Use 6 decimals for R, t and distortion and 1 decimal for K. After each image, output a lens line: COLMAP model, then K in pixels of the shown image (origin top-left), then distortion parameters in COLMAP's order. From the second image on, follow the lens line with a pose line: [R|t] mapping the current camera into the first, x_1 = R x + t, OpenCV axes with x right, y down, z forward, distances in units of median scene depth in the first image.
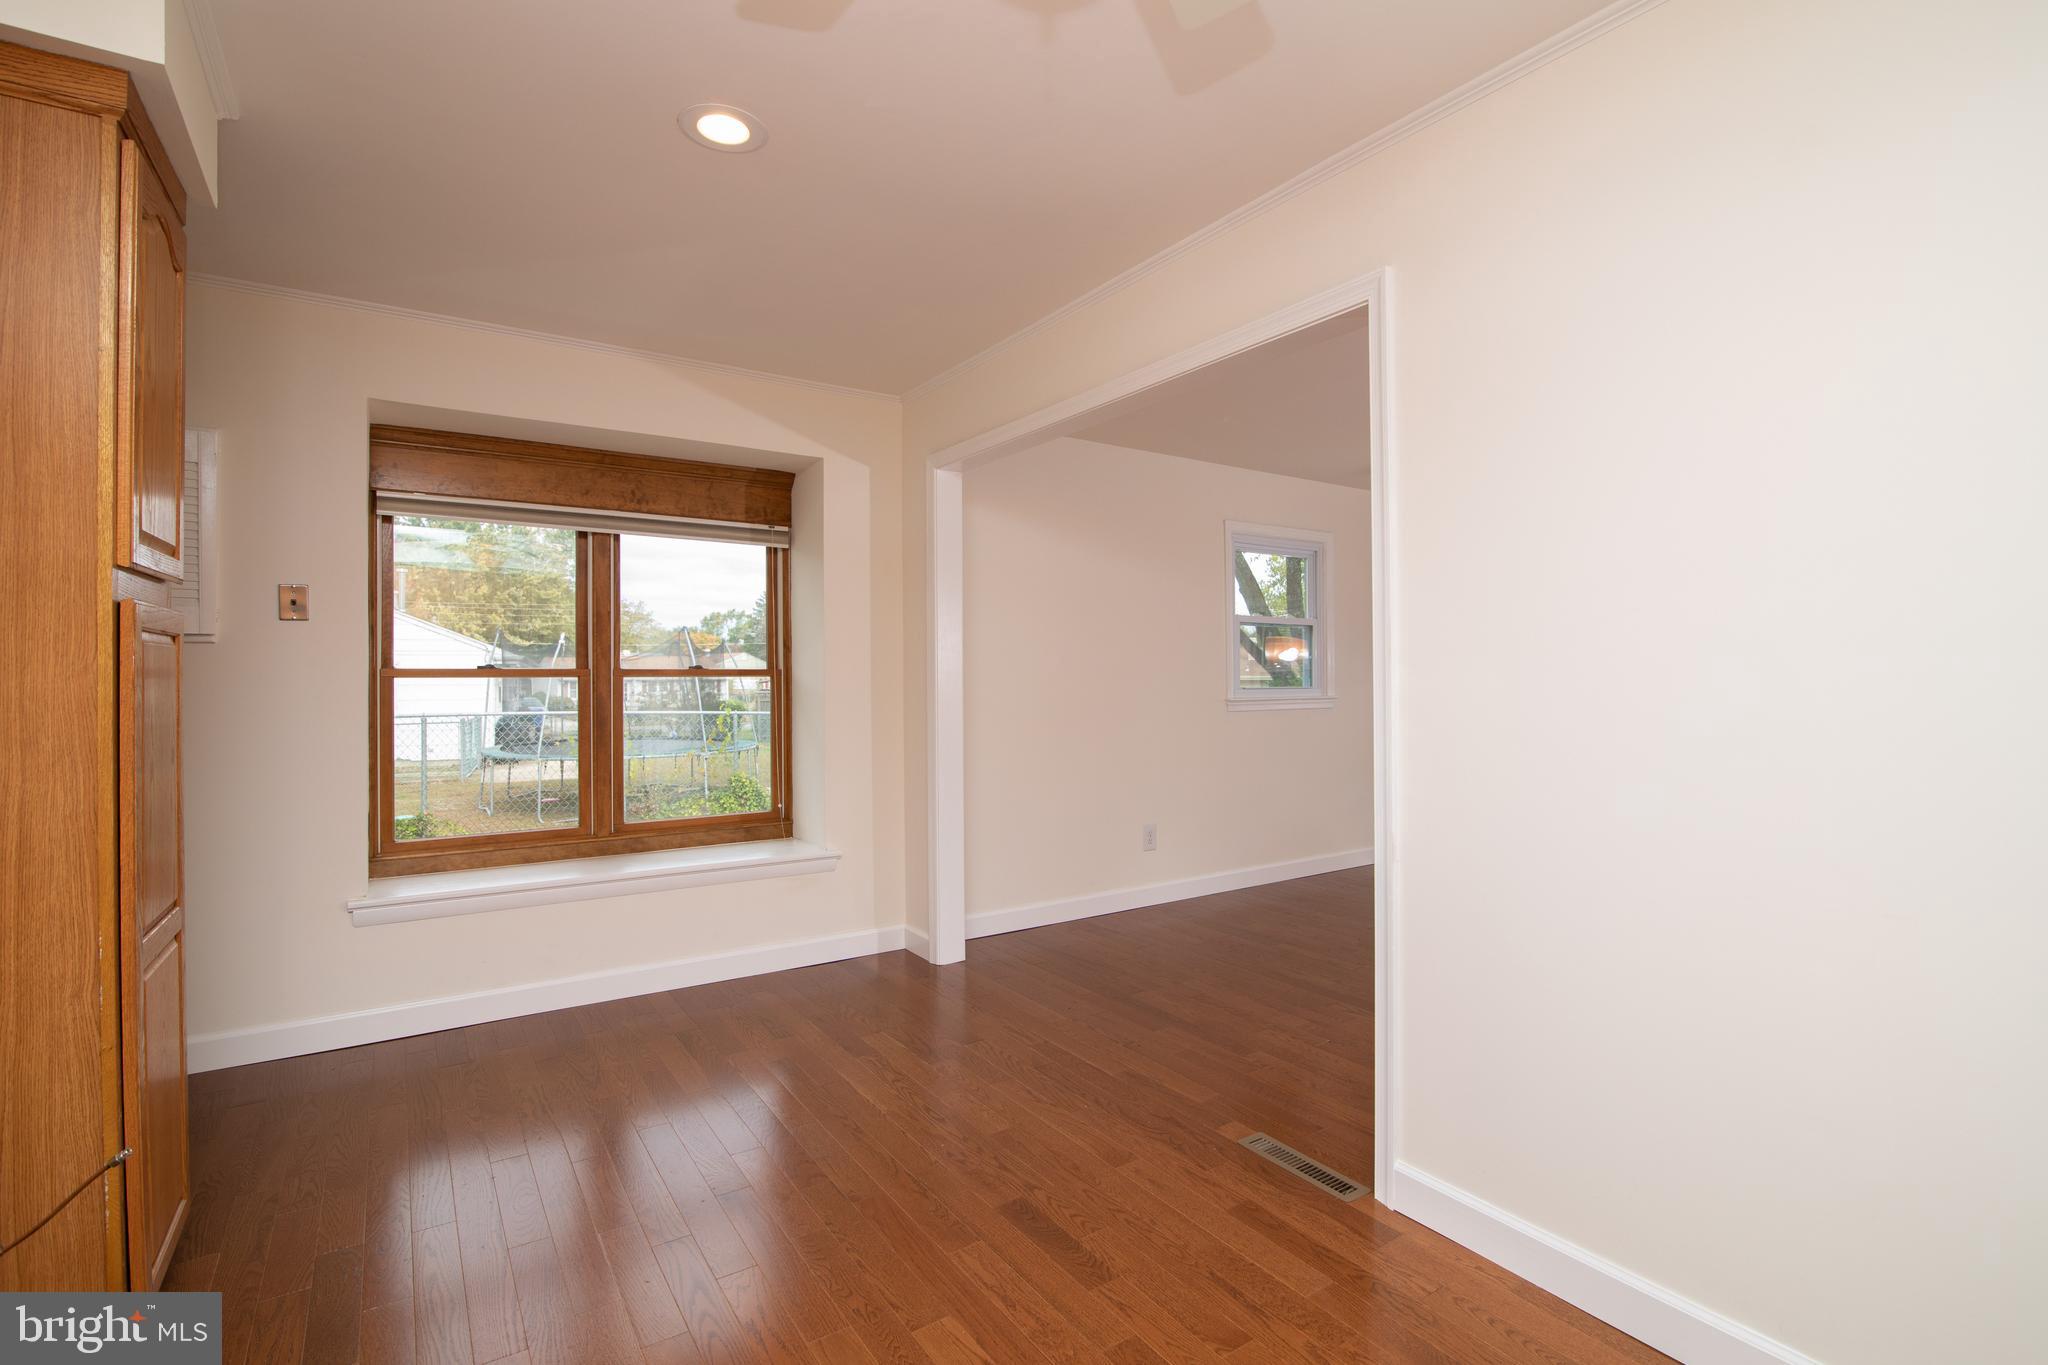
lens RADIAL K [[935.7, 0, 1029.8], [0, 935.7, 676.8], [0, 0, 1]] dist [-0.024330, 0.003777]
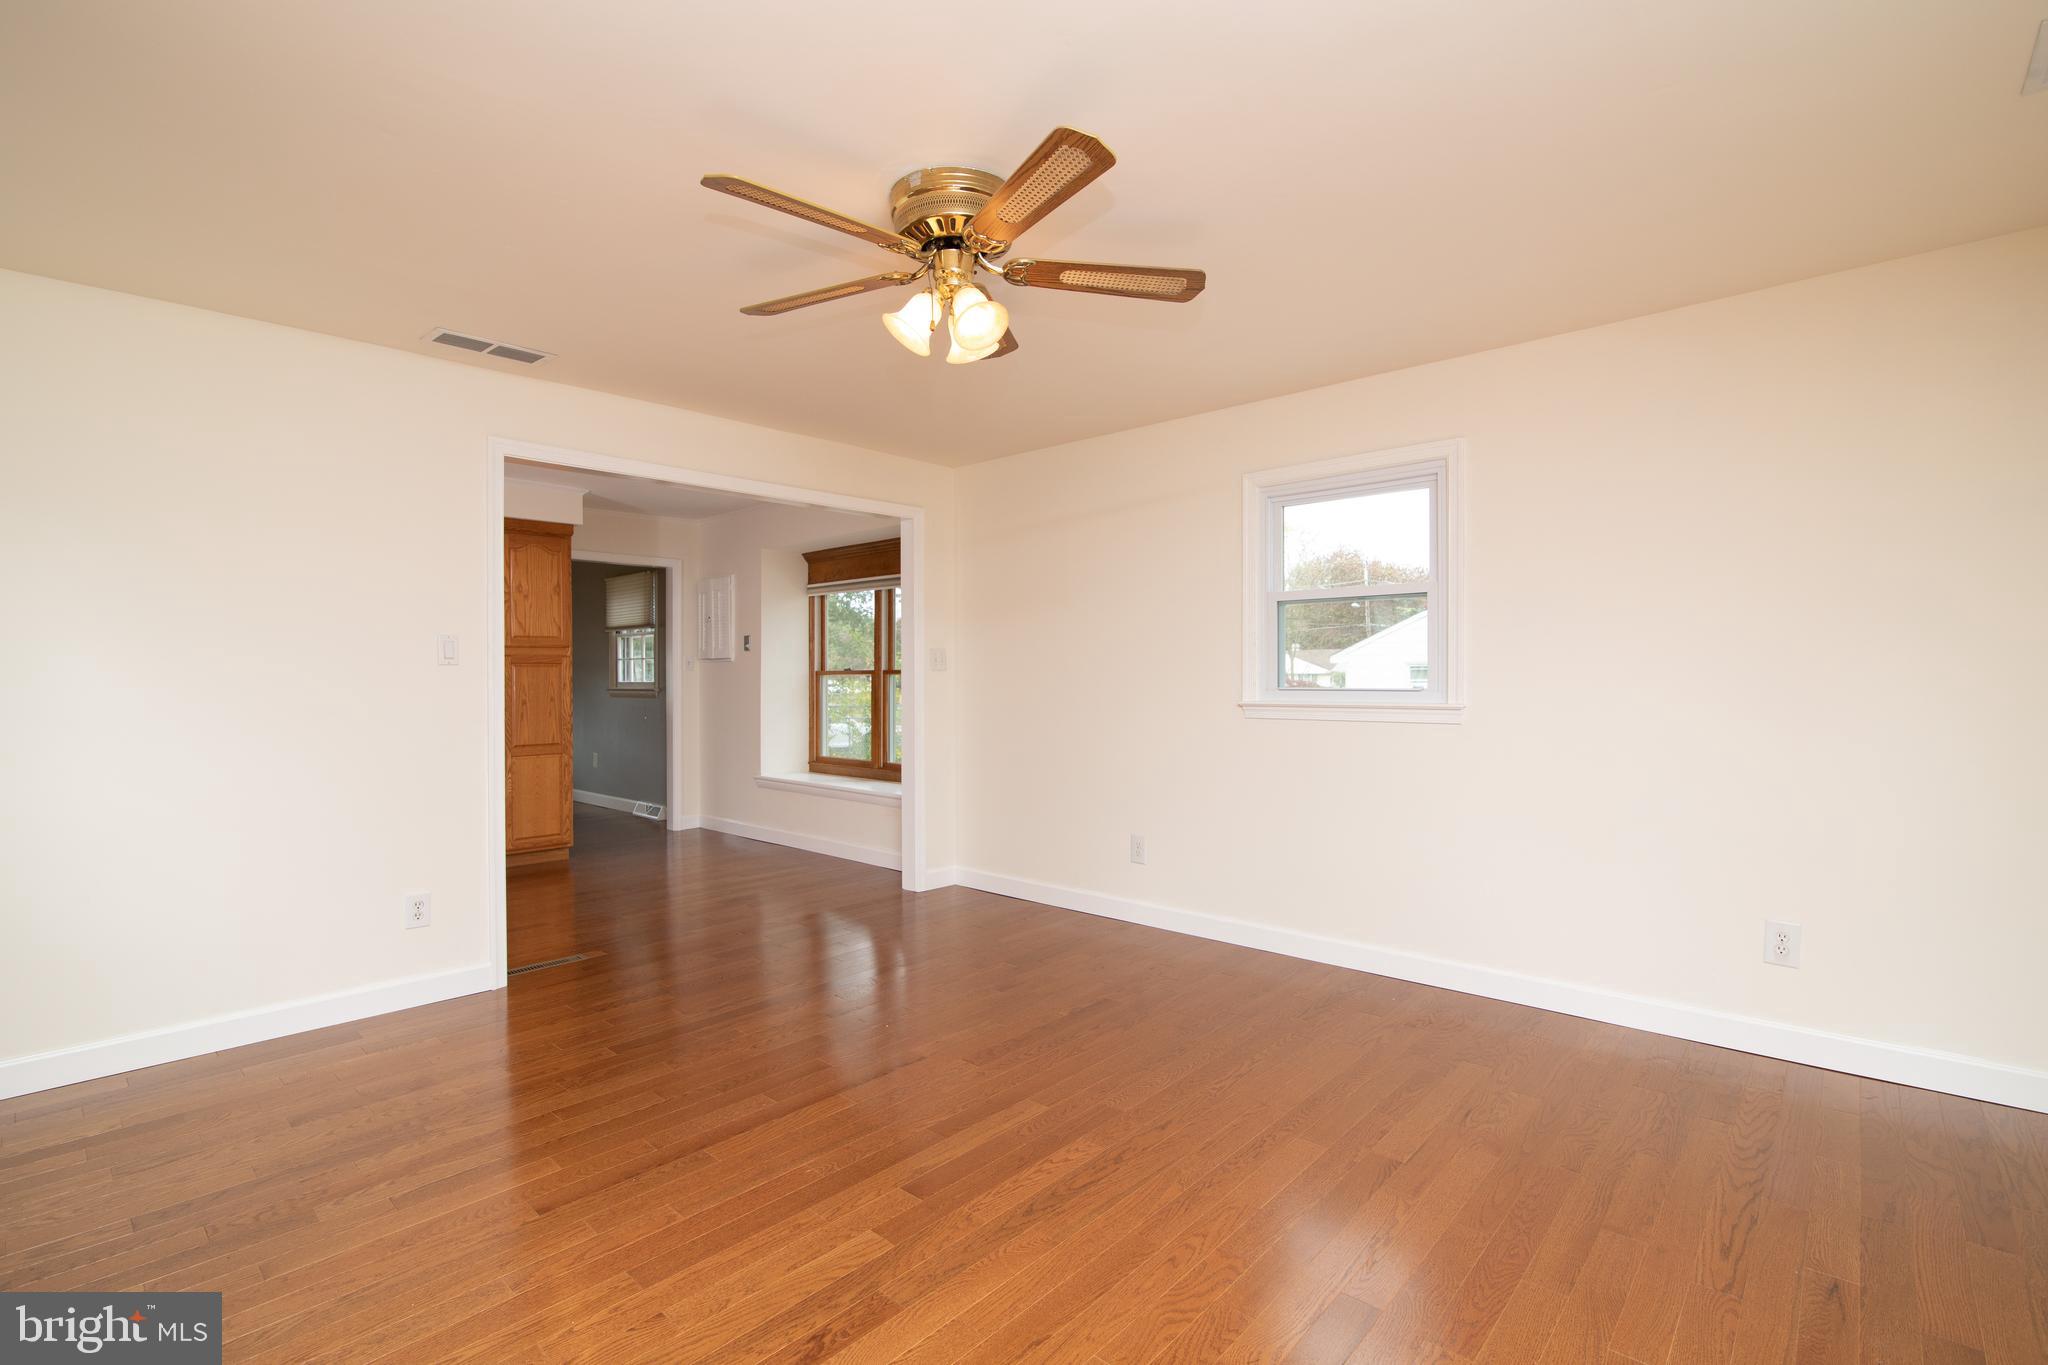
lens RADIAL K [[935.7, 0, 1029.8], [0, 935.7, 676.8], [0, 0, 1]] dist [-0.024330, 0.003777]
pose [[0.232212, 0.002817, -0.972661, 1.375957], [0.004073, 0.999984, 0.003868, -0.001891], [0.972657, -0.004860, 0.232196, 0.948438]]
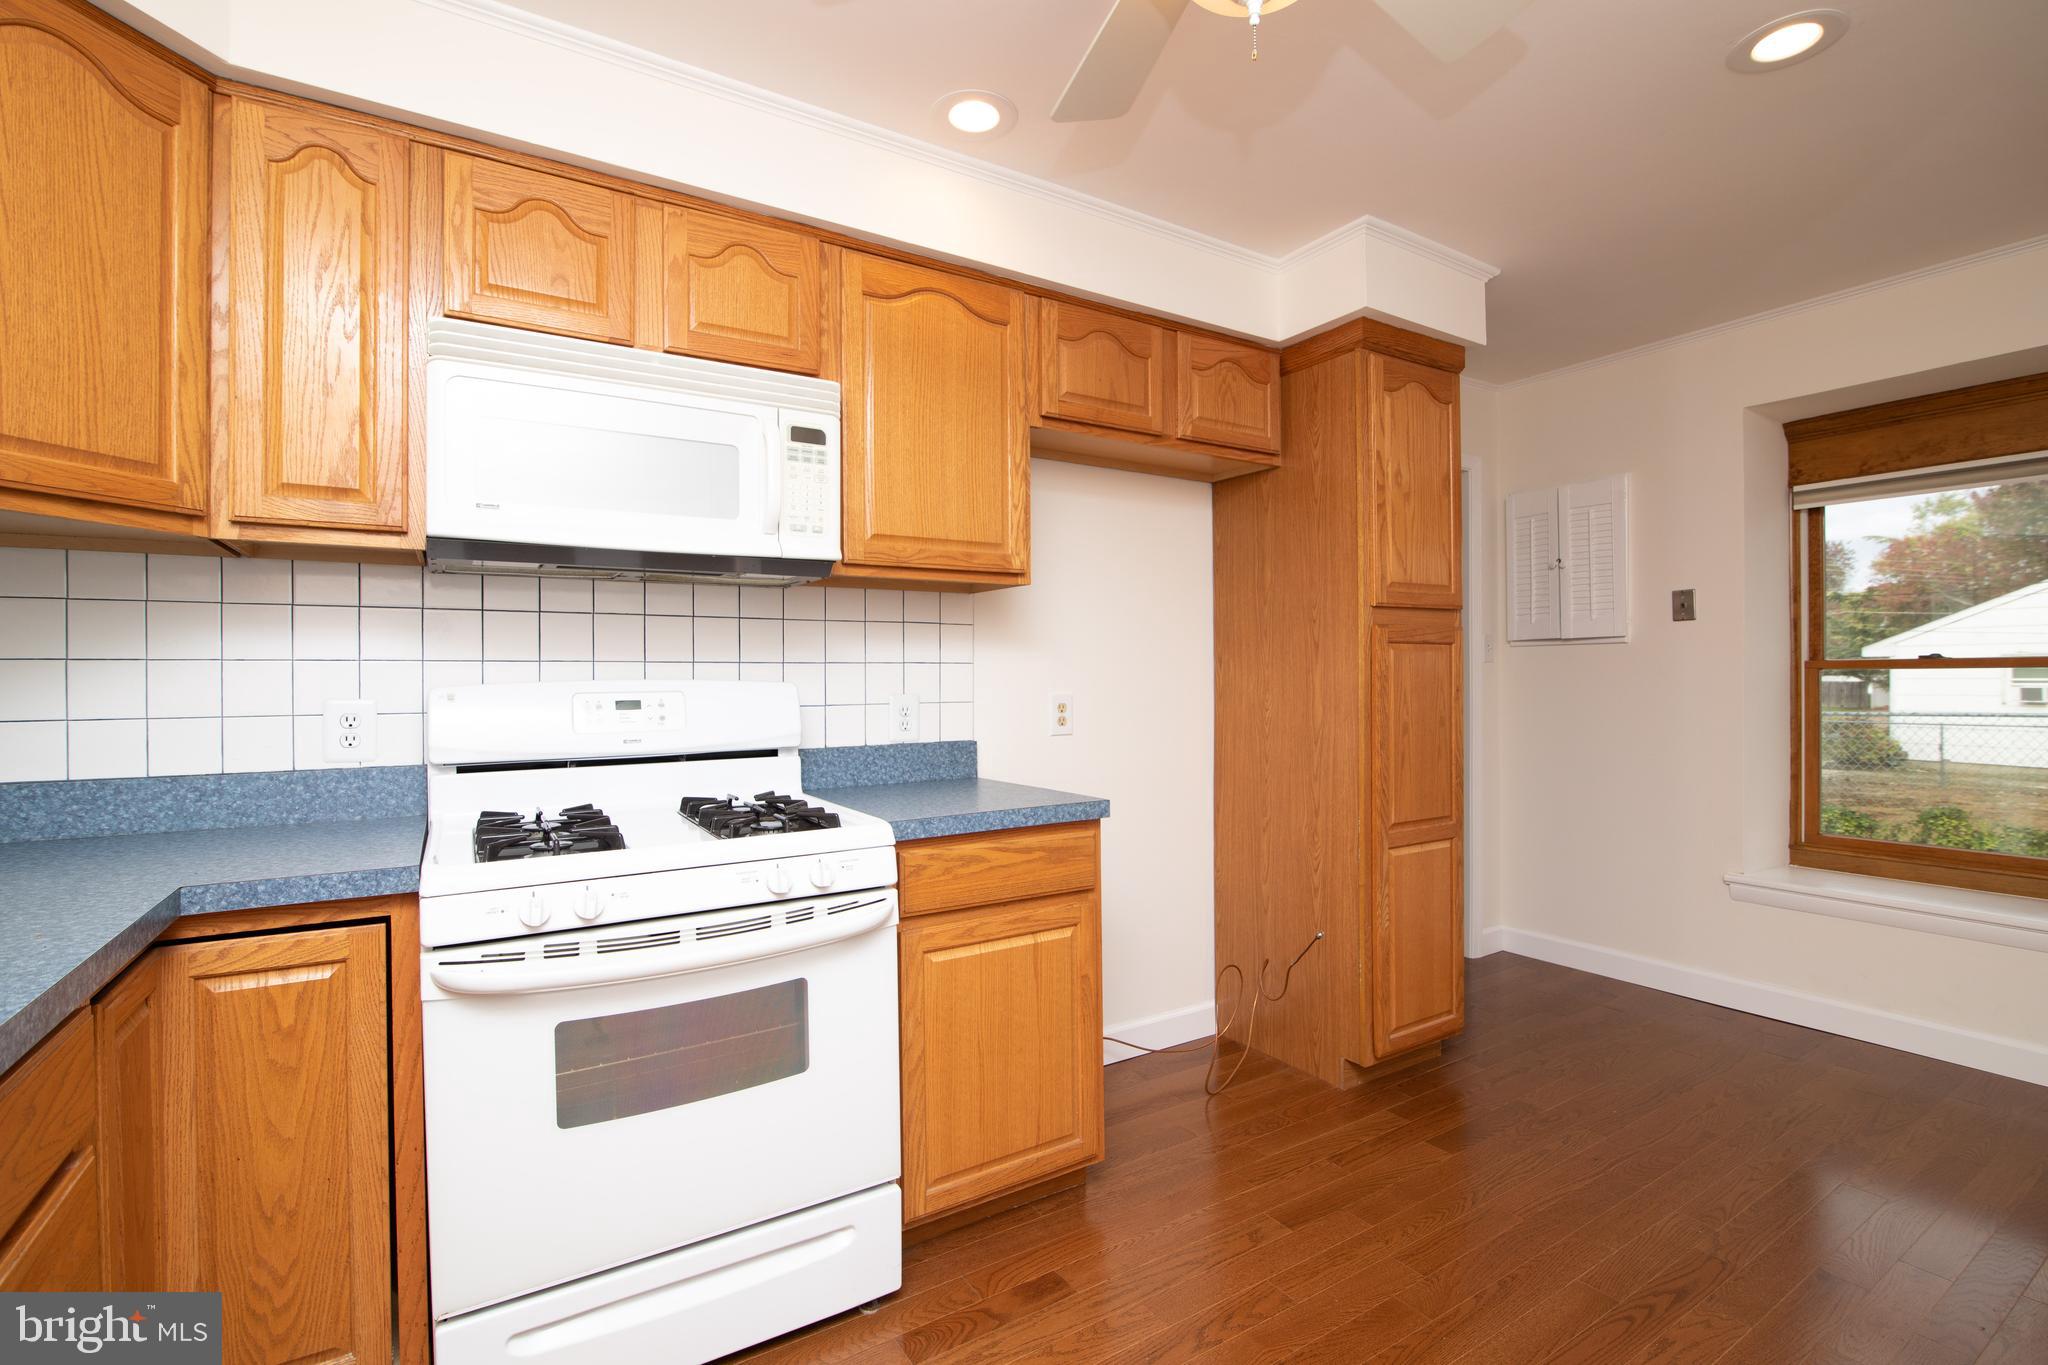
lens RADIAL K [[935.7, 0, 1029.8], [0, 935.7, 676.8], [0, 0, 1]] dist [-0.024330, 0.003777]
pose [[-0.039176, 0.004068, -0.999224, 0.328654], [0.006421, 0.999972, 0.003819, -0.000445], [0.999212, -0.006267, -0.039201, 0.184492]]
